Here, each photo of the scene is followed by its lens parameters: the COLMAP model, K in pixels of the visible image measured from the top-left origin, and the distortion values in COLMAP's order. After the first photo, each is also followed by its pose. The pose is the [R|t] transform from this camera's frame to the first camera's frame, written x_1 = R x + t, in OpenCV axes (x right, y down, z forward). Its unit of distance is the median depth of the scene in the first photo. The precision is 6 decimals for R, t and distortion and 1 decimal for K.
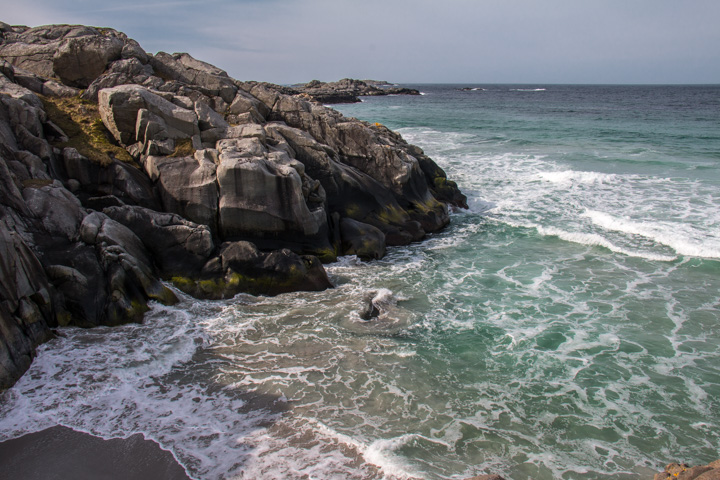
lens RADIAL K [[592.2, 0, 358.9], [0, 592.2, 239.6], [0, 0, 1]] dist [-0.053567, -0.002634]
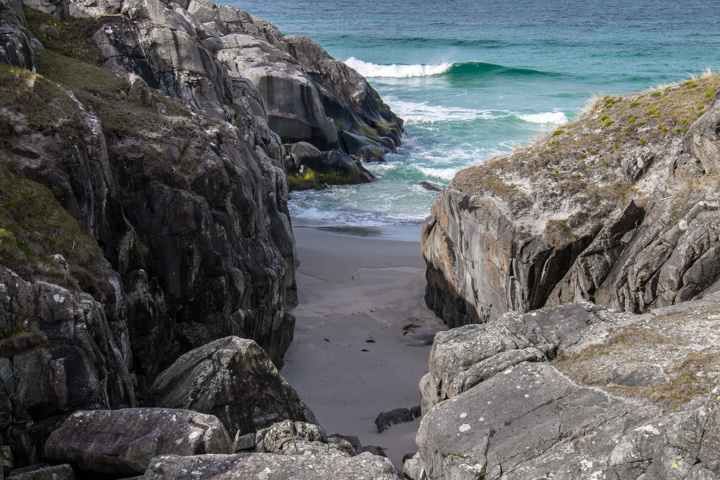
lens RADIAL K [[1143.3, 0, 360.2], [0, 1143.3, 241.1], [0, 0, 1]] dist [0.235664, 0.000000]
pose [[0.925971, -0.070082, 0.371035, -0.734852], [0.084721, 0.996133, -0.023281, 0.198601], [-0.367969, 0.052992, 0.928327, -0.786984]]
